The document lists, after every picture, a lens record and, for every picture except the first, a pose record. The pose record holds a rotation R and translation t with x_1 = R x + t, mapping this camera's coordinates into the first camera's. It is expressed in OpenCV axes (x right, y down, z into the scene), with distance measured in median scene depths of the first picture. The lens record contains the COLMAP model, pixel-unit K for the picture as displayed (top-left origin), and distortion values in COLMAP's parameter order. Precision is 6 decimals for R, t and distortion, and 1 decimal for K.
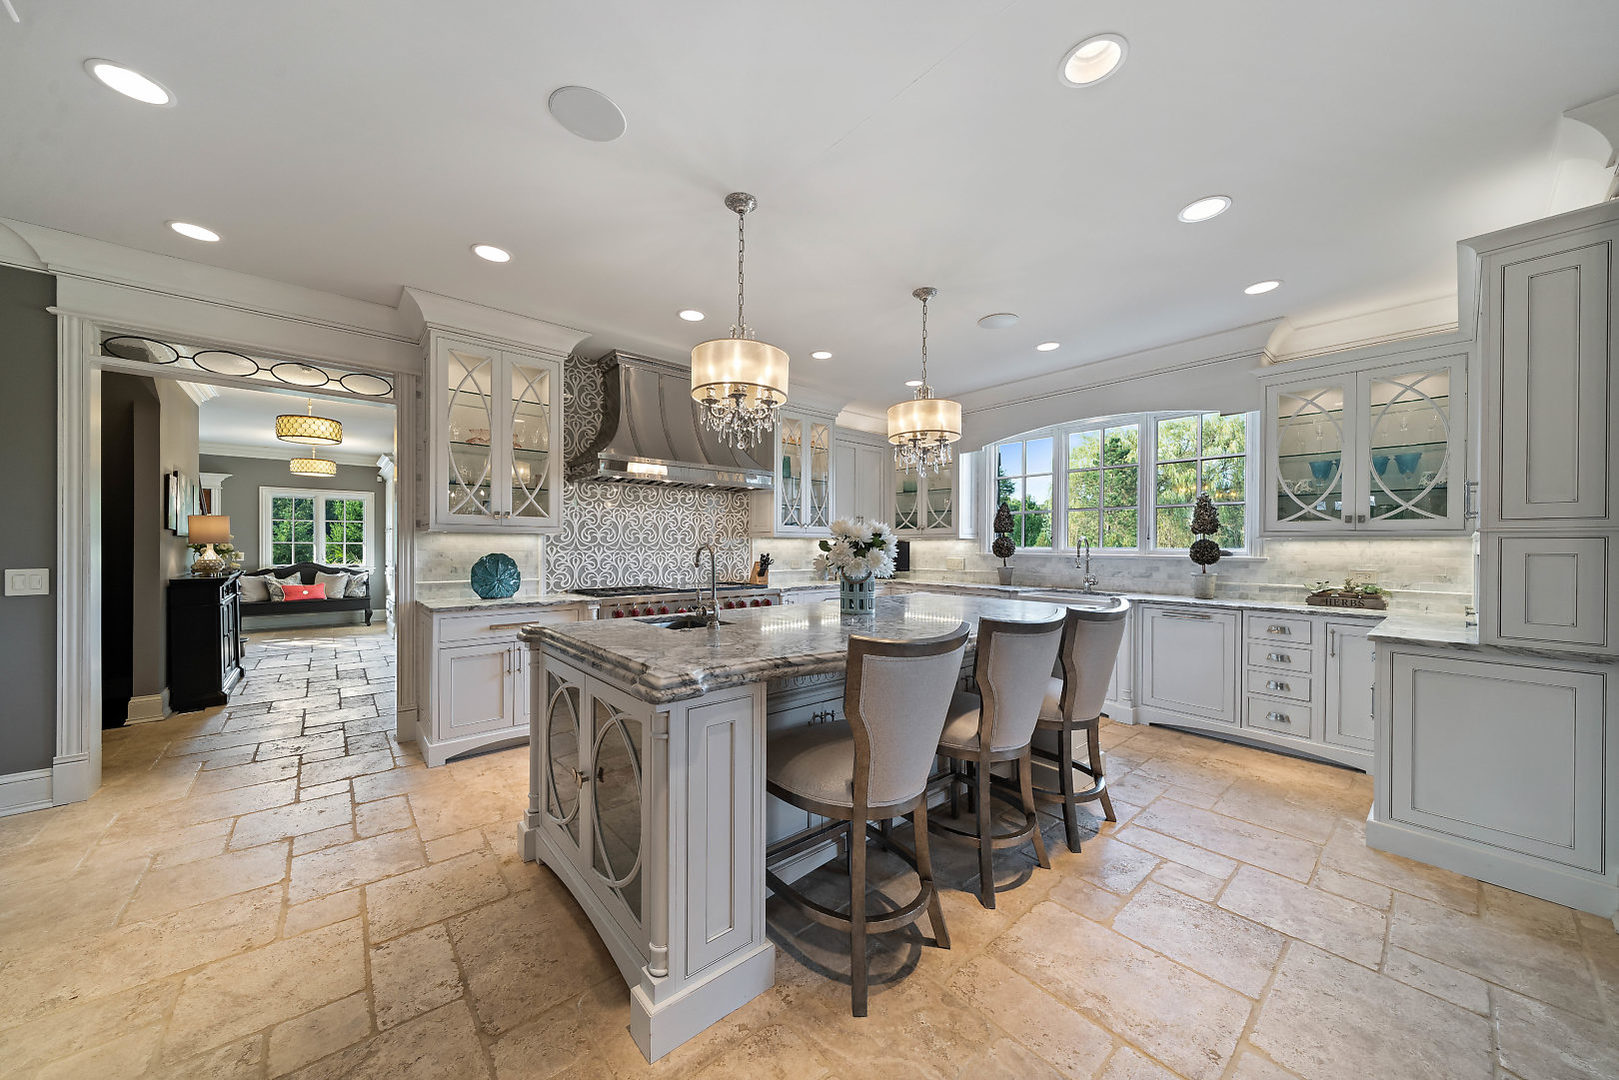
lens RADIAL K [[558.1, 0, 802.4], [0, 558.1, 548.2], [0, 0, 1]] dist [-0.000498, 0.000121]
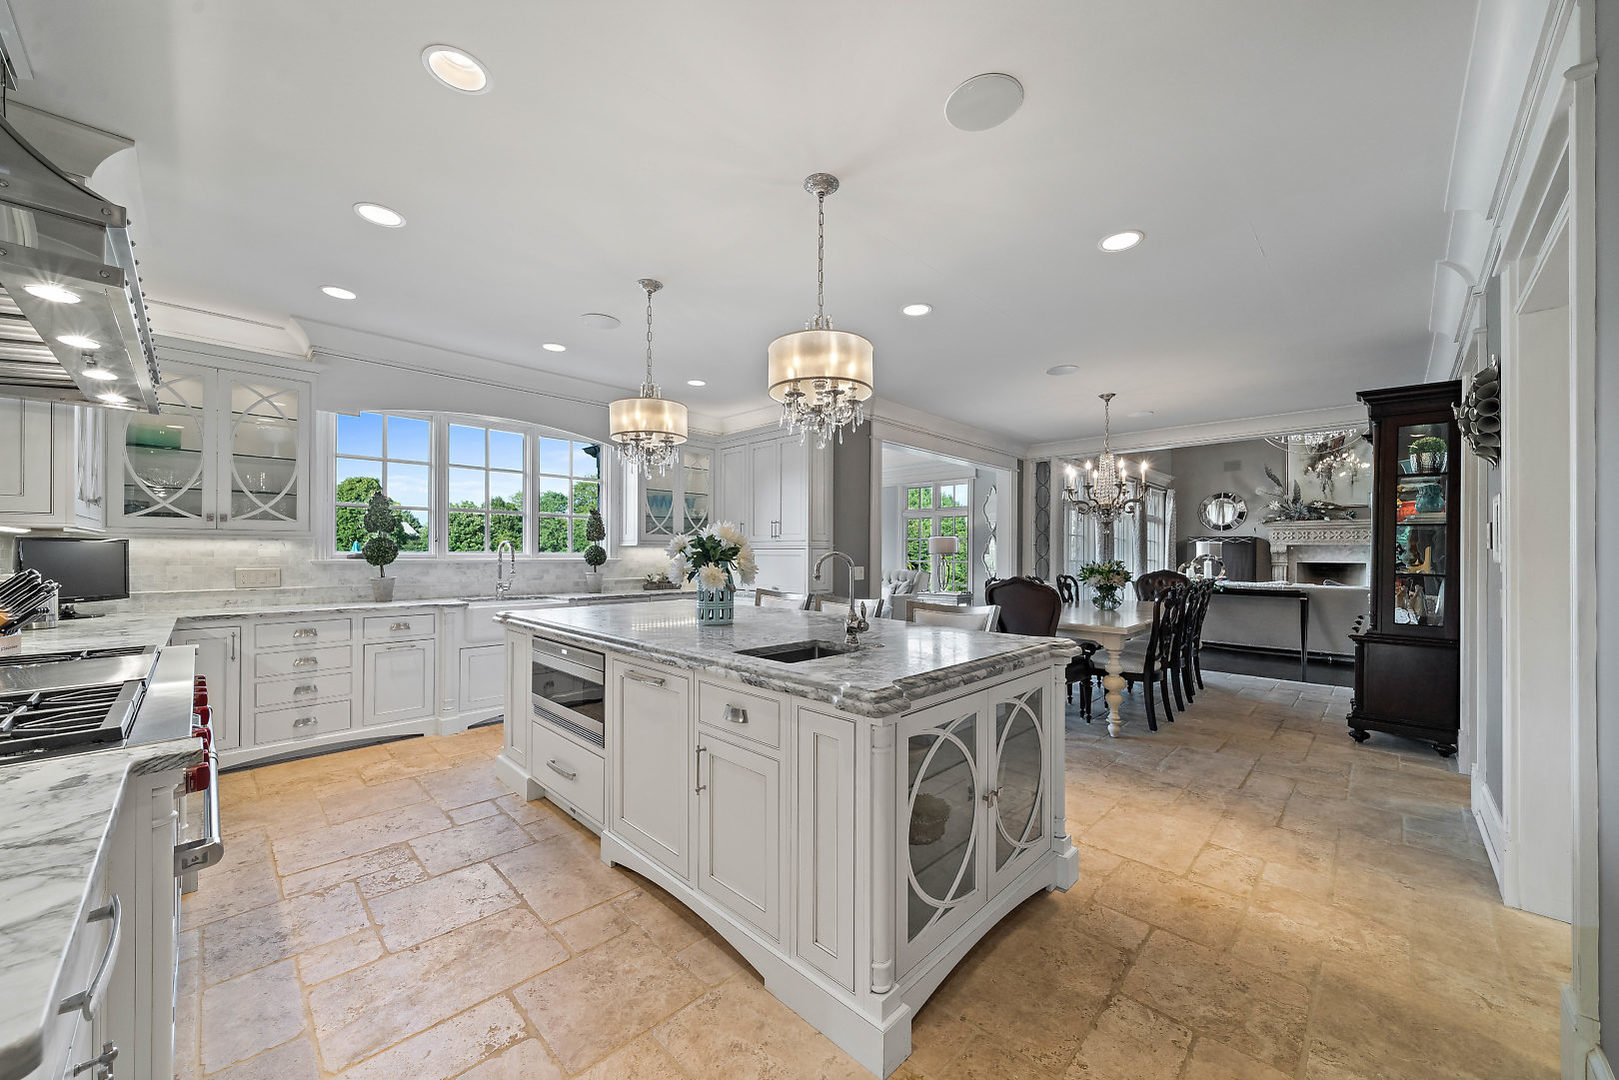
lens RADIAL K [[592.6, 0, 812.7], [0, 592.6, 554.2], [0, 0, 1]] dist [0.008316, 0.000010]
pose [[-0.094078, -0.007859, 0.995534, -0.762517], [-0.003228, 0.999966, 0.007589, -0.009070], [-0.995560, -0.002500, -0.094100, 0.771391]]
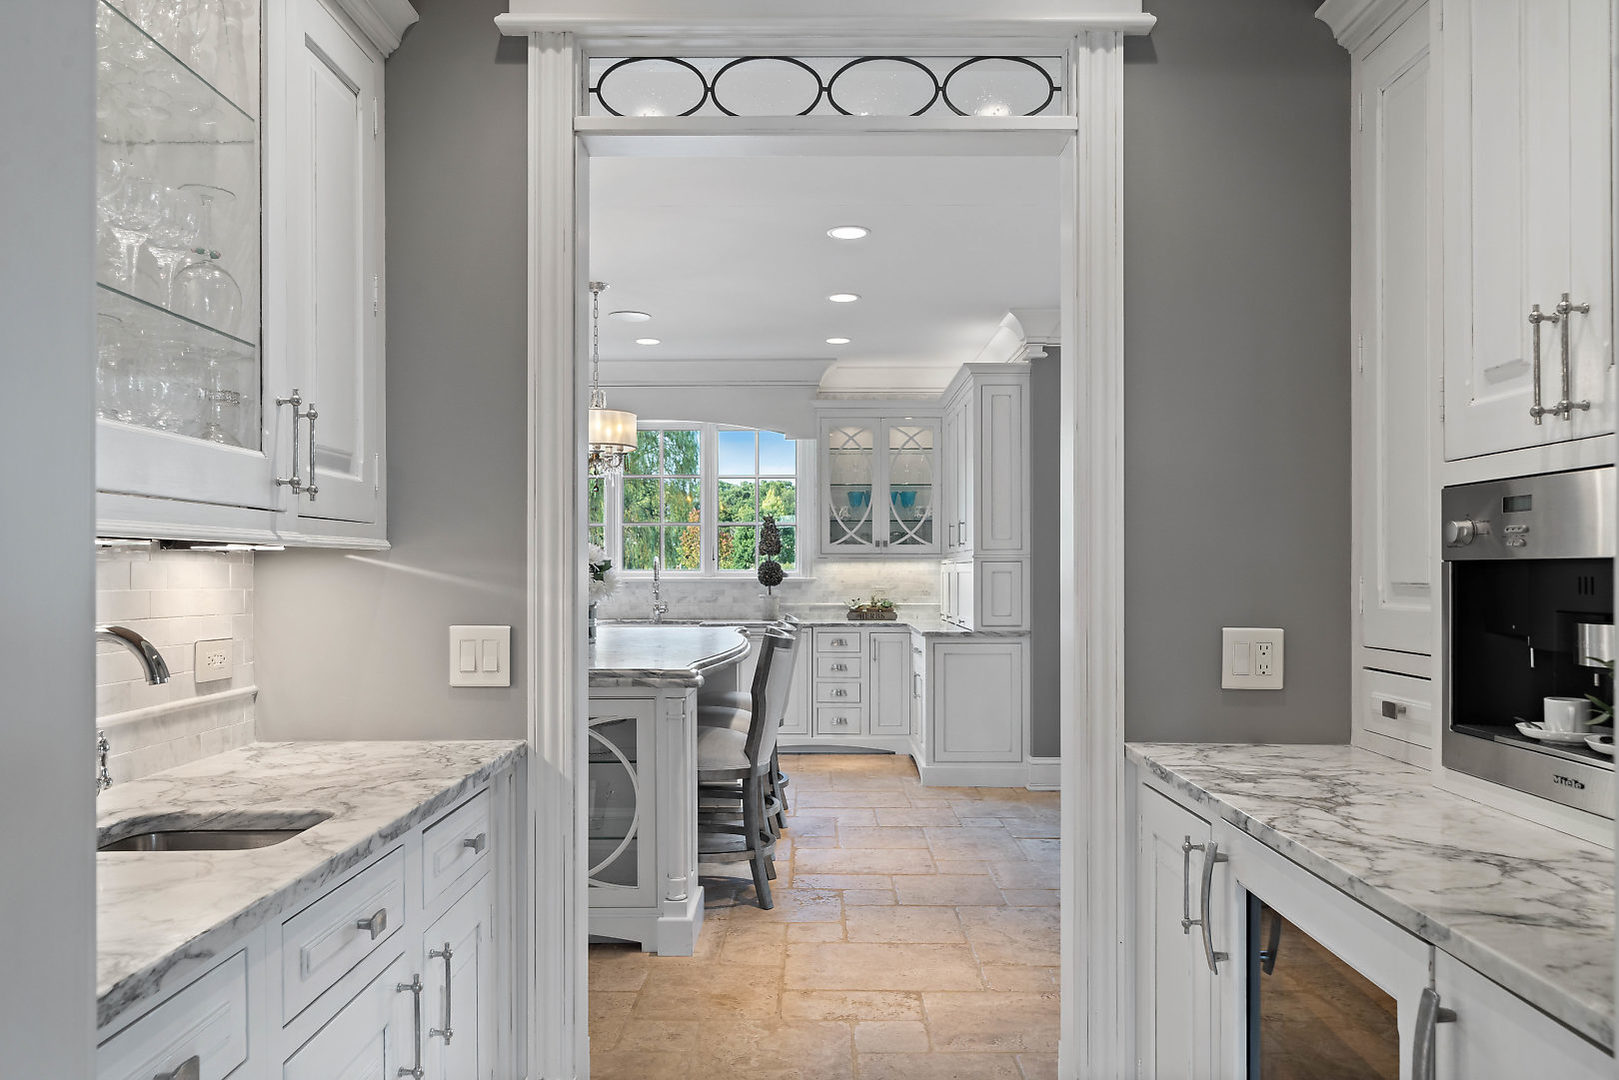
lens RADIAL K [[1078.7, 0, 806.5], [0, 1078.7, 575.3], [0, 0, 1]] dist [-0.010412, -0.000323]
pose [[0.655724, -0.010548, 0.754927, -0.815622], [0.008520, 0.999942, 0.006571, -0.001965], [-0.754953, 0.002123, 0.655776, -0.363164]]
